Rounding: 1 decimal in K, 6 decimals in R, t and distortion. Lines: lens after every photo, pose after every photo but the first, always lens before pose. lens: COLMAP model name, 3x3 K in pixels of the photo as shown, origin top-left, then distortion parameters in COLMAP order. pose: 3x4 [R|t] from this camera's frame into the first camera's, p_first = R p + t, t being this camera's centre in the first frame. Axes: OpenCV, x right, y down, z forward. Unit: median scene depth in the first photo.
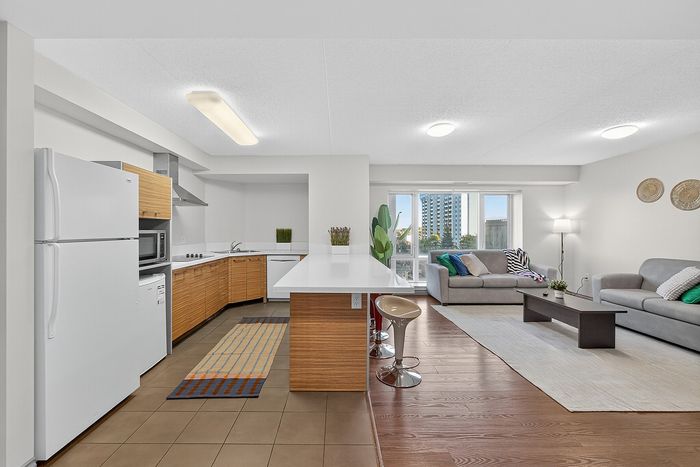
lens RADIAL K [[282.2, 0, 335.9], [0, 282.2, 228.3], [0, 0, 1]] dist [-0.009066, 0.000148]
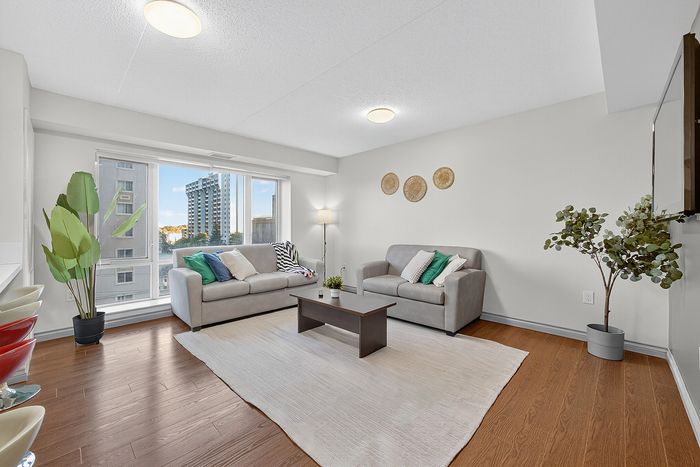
lens RADIAL K [[282.2, 0, 335.9], [0, 282.2, 228.3], [0, 0, 1]] dist [-0.009066, 0.000148]
pose [[0.714516, -0.003426, 0.699611, 0.180803], [-0.000650, 0.999984, 0.005561, 0.033047], [-0.699619, -0.004429, 0.714502, 0.337265]]
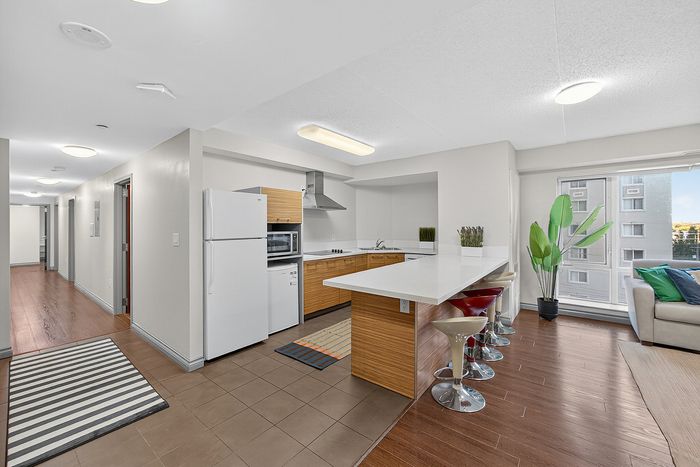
lens RADIAL K [[289.3, 0, 344.5], [0, 289.3, 223.8], [0, 0, 1]] dist [-0.000361, 0.000016]
pose [[0.782018, -0.009623, -0.623181, 0.294623], [0.009955, 0.999946, -0.002949, -0.015210], [0.623176, -0.003898, 0.782072, 0.036885]]
